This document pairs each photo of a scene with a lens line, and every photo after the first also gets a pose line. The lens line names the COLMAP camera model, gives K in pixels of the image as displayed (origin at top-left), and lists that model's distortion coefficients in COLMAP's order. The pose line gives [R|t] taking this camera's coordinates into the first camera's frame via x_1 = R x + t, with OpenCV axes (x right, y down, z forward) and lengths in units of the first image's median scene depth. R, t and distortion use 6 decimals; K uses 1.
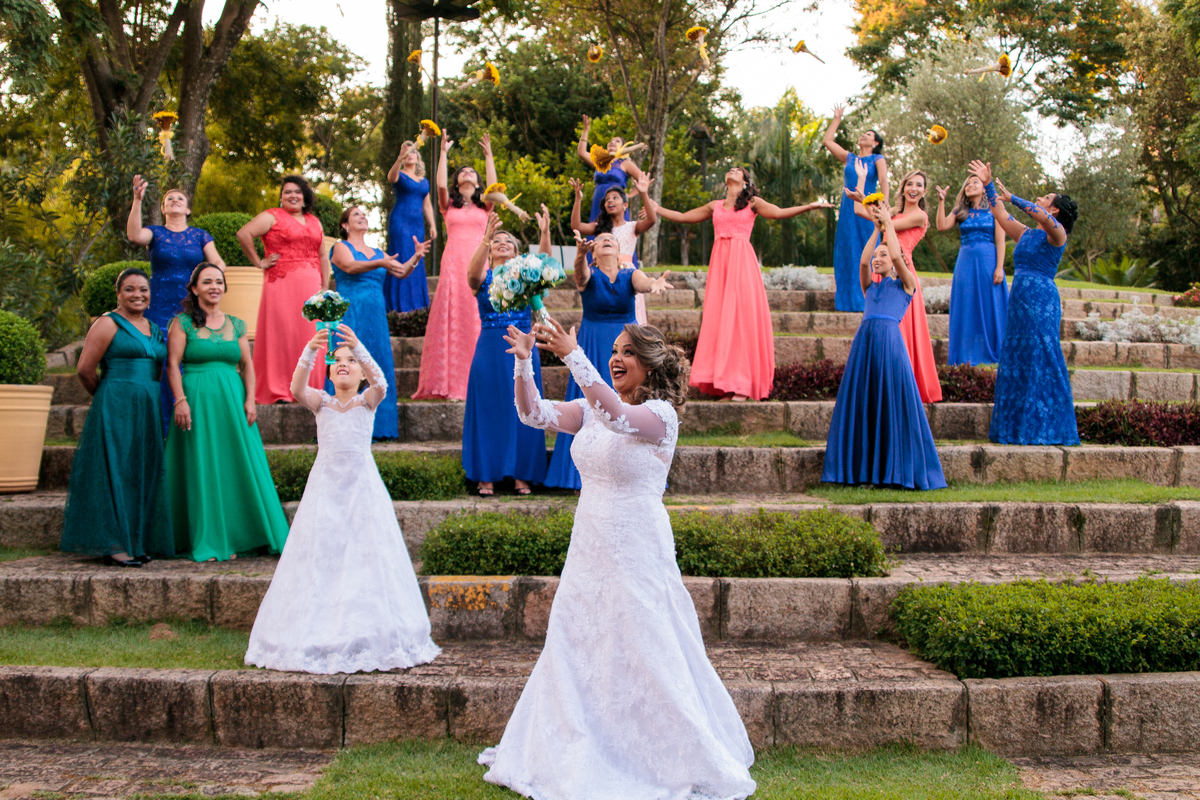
lens RADIAL K [[1354.3, 0, 600.0], [0, 1354.3, 400.0], [0, 0, 1]] dist [-0.115904, 0.100685]
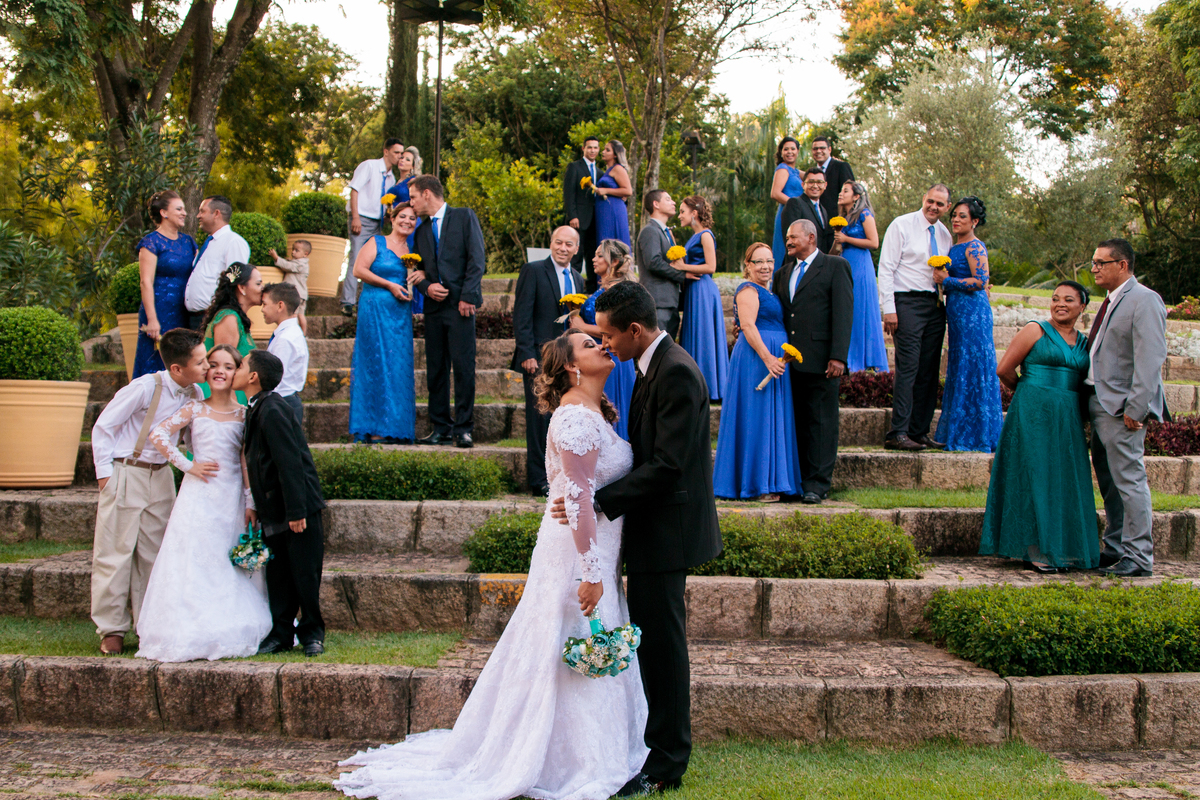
lens RADIAL K [[1354.3, 0, 600.0], [0, 1354.3, 400.0], [0, 0, 1]] dist [-0.115904, 0.100685]
pose [[0.999675, 0.013682, 0.021528, -0.050982], [-0.013656, 0.999906, -0.001320, -0.001397], [-0.021544, 0.001025, 0.999767, -0.026328]]
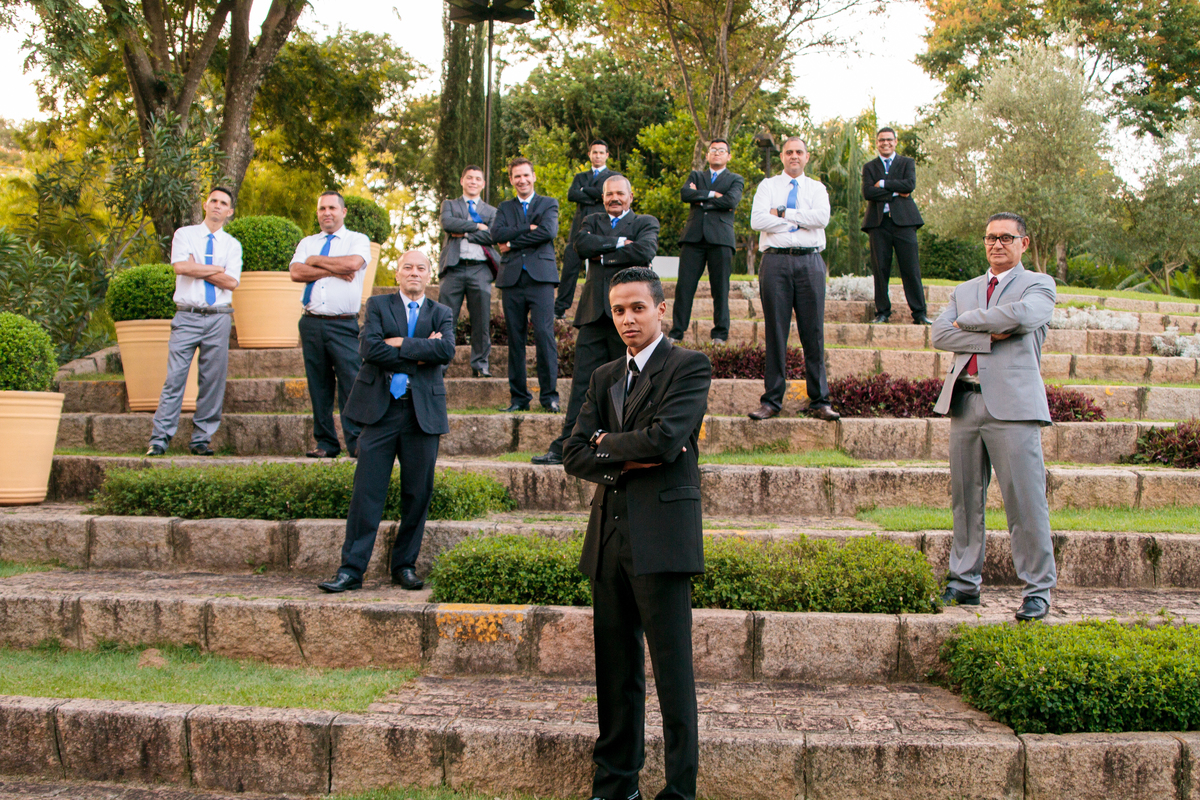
lens RADIAL K [[1354.3, 0, 600.0], [0, 1354.3, 400.0], [0, 0, 1]] dist [-0.115904, 0.100685]
pose [[0.998642, 0.010727, -0.050974, 0.025706], [-0.011167, 0.999903, -0.008356, -0.001977], [0.050879, 0.008914, 0.998665, 0.072744]]
